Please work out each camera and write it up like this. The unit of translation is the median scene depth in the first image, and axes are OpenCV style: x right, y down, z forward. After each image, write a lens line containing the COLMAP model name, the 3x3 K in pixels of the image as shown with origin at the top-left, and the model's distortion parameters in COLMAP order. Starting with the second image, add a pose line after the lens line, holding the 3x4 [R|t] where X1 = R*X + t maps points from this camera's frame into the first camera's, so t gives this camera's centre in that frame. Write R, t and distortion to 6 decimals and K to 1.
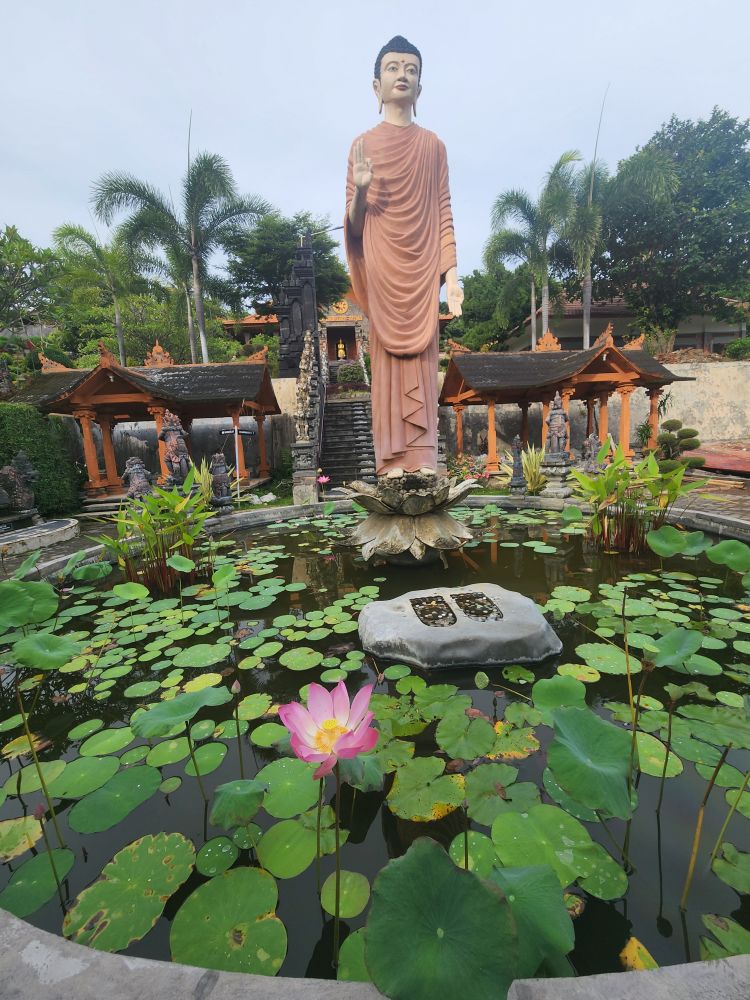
lens RADIAL K [[409.0, 0, 382.6], [0, 409.0, 500.3], [0, 0, 1]] dist [-0.000451, 0.000133]
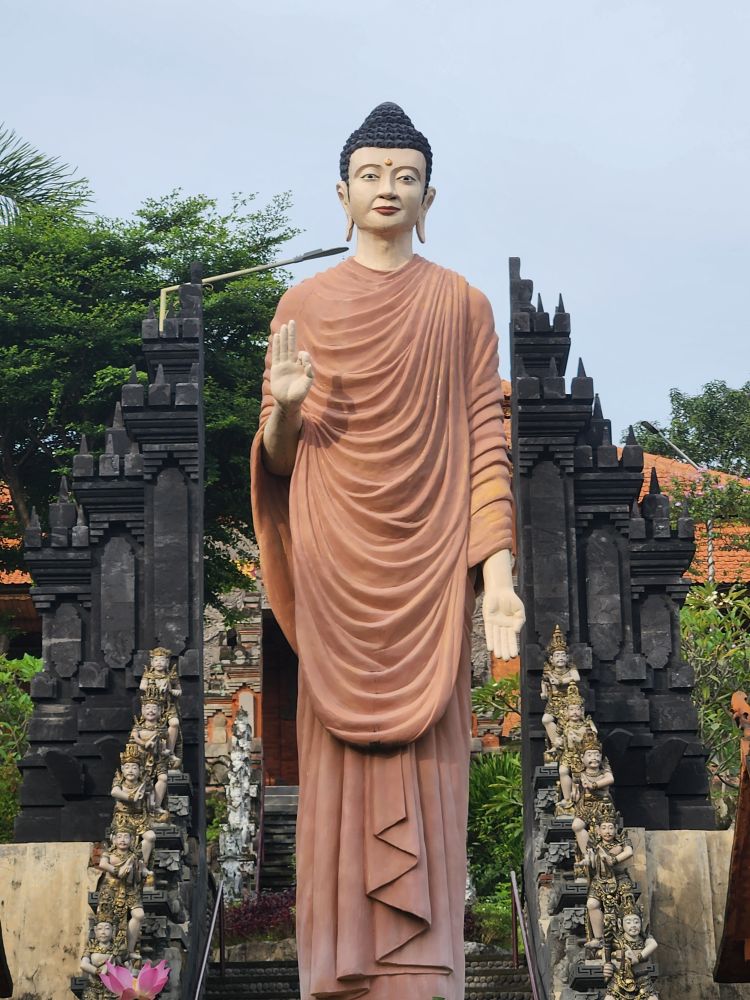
lens RADIAL K [[2917.5, 0, 375.0], [0, 2917.5, 500.0], [0, 0, 1]] dist [-0.940087, 17.849235]
pose [[0.995291, 0.007672, -0.096631, 0.127868], [-0.047418, 0.907982, -0.416318, 0.244798], [0.084545, 0.418939, 0.904070, -0.670096]]
